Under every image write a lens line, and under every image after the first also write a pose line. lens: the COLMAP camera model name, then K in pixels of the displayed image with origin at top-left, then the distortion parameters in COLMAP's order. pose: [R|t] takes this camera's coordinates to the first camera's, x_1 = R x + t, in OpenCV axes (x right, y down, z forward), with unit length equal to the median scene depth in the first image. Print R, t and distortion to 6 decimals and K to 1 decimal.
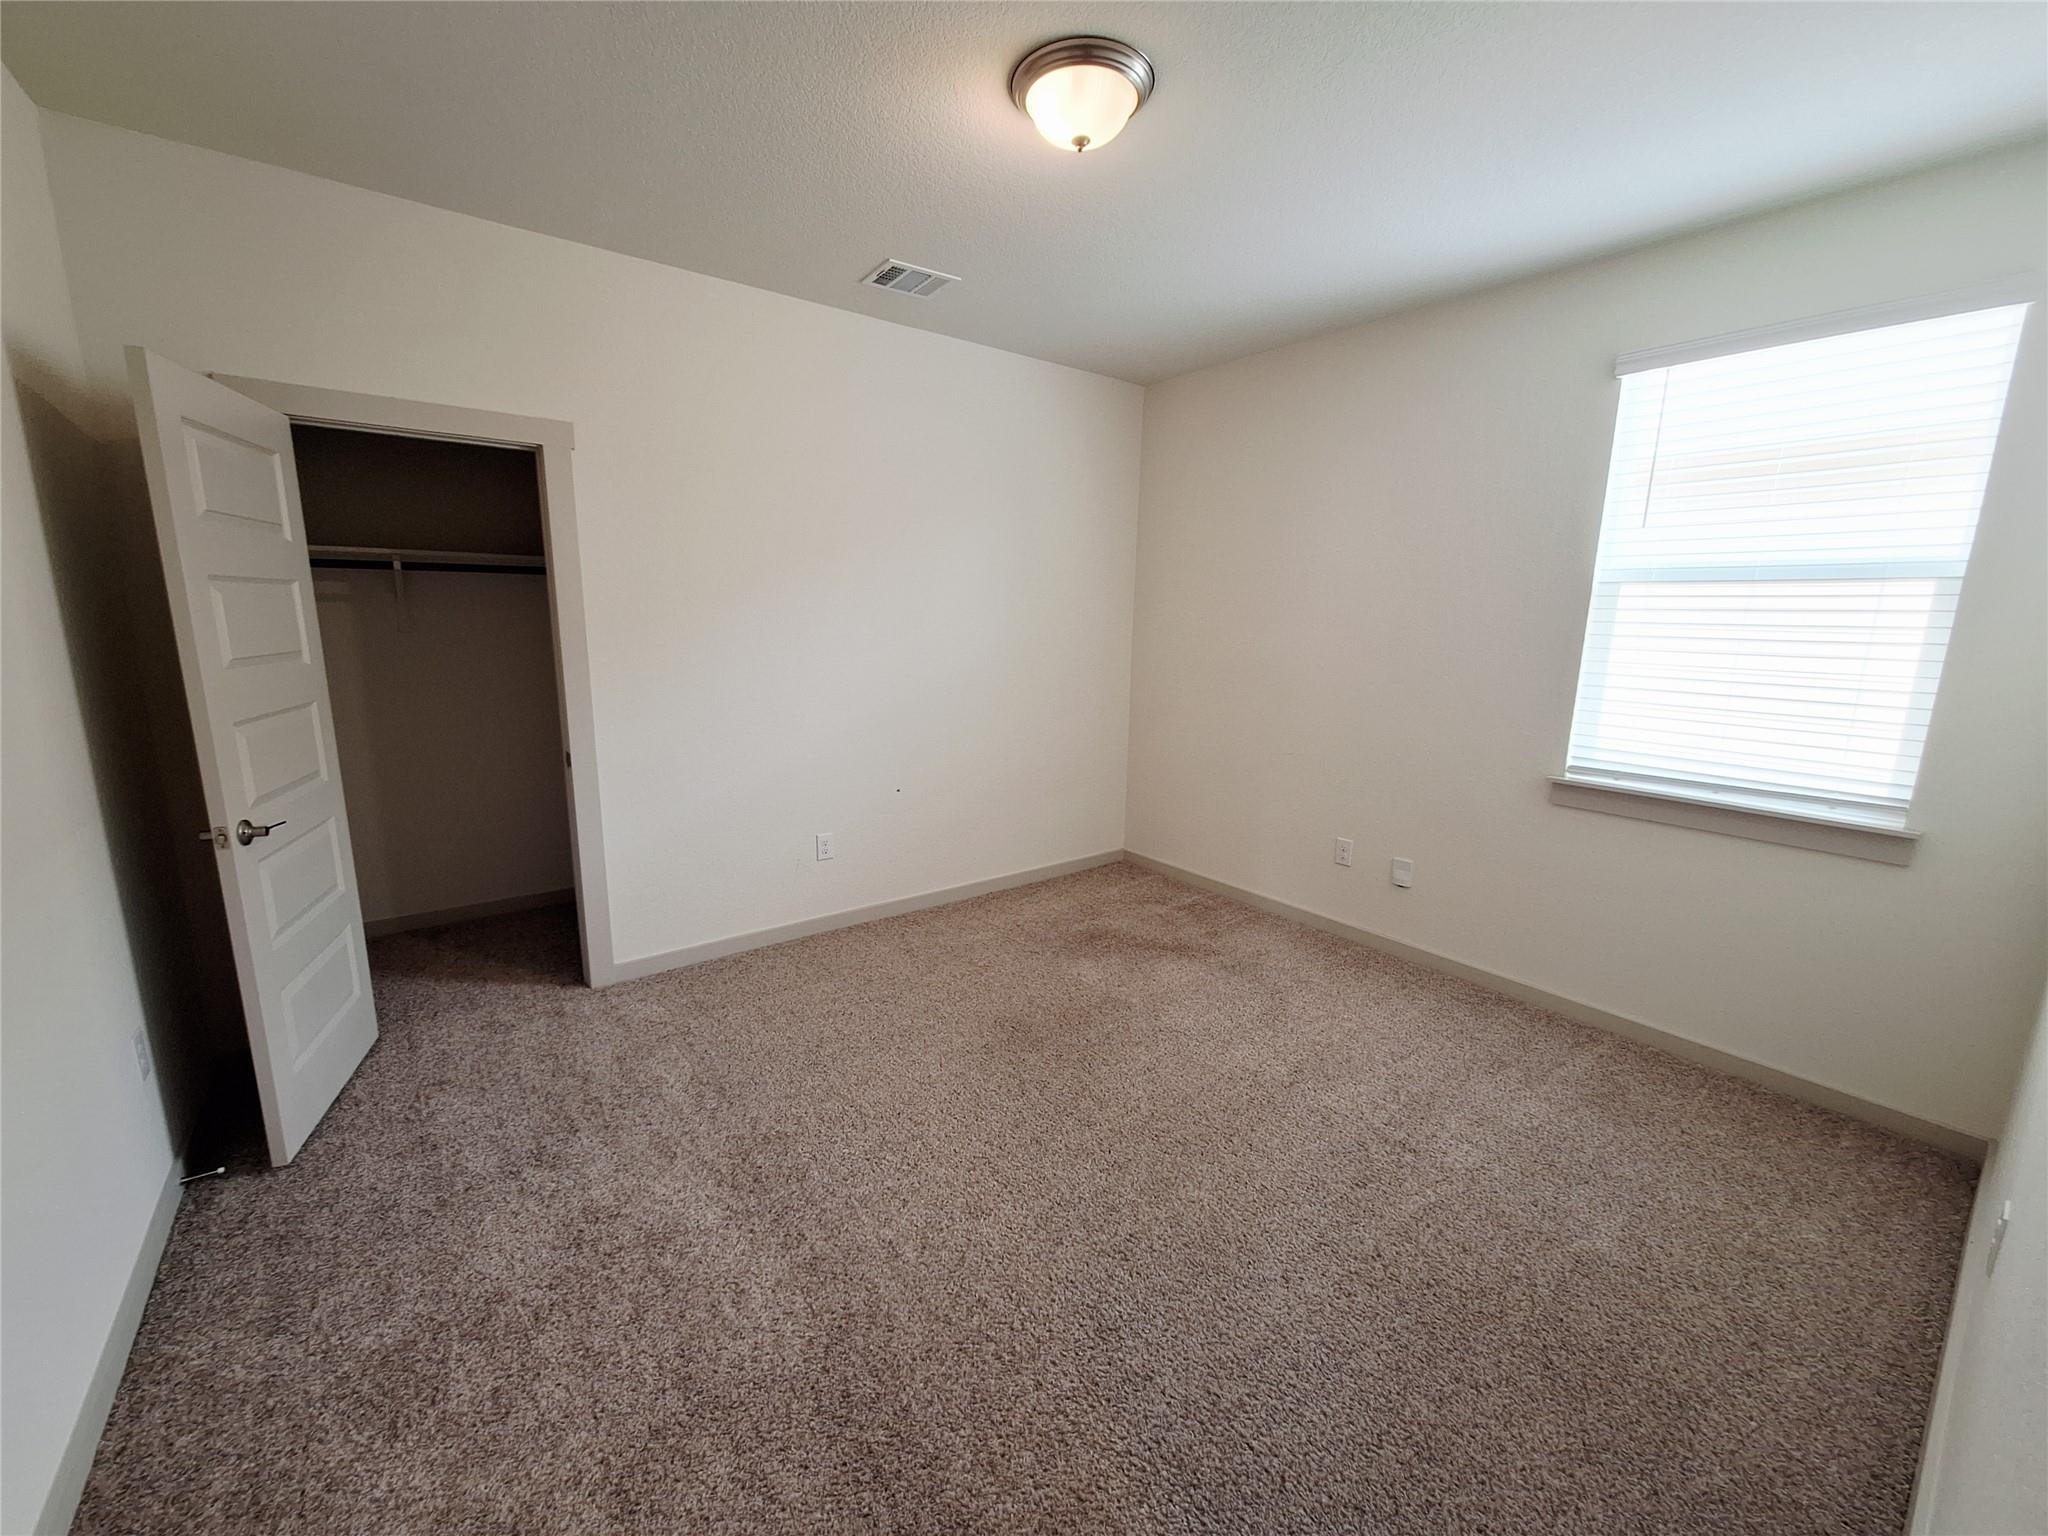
lens RADIAL K [[802.6, 0, 1013.3], [0, 802.6, 766.5], [0, 0, 1]] dist [-0.004279, 0.002502]
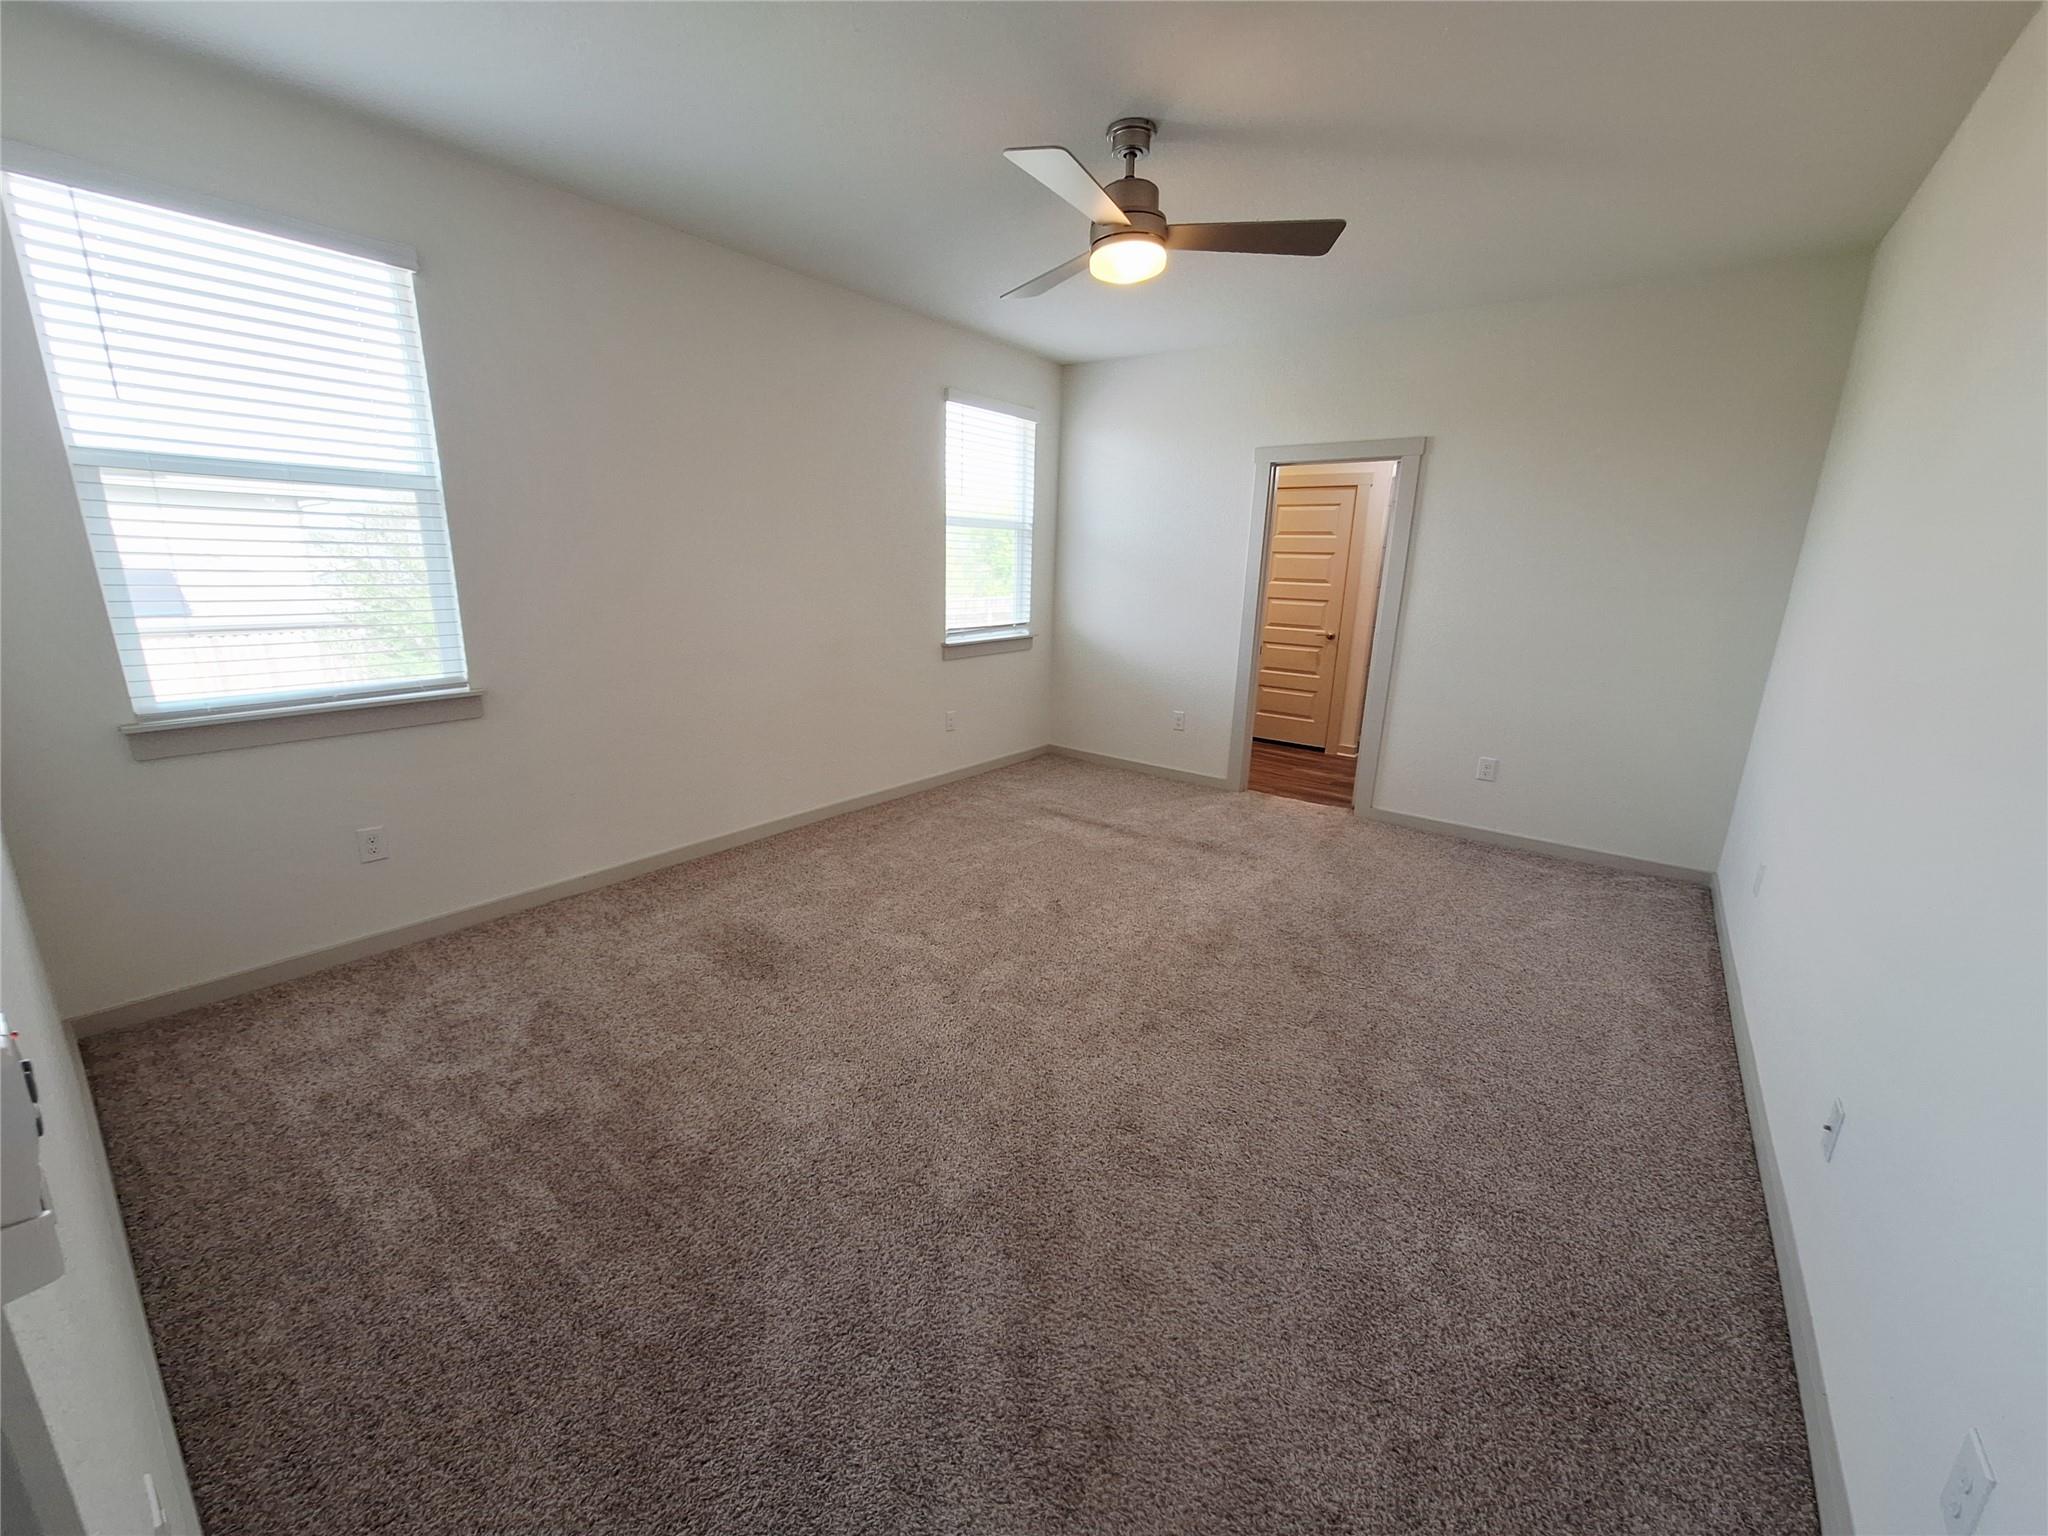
lens RADIAL K [[802.6, 0, 1013.3], [0, 802.6, 766.5], [0, 0, 1]] dist [-0.004279, 0.002502]
pose [[-0.253248, -0.273181, 0.928029, -0.343555], [0.145797, 0.937566, 0.315774, -0.088561], [-0.956352, 0.215273, -0.197608, 0.443709]]
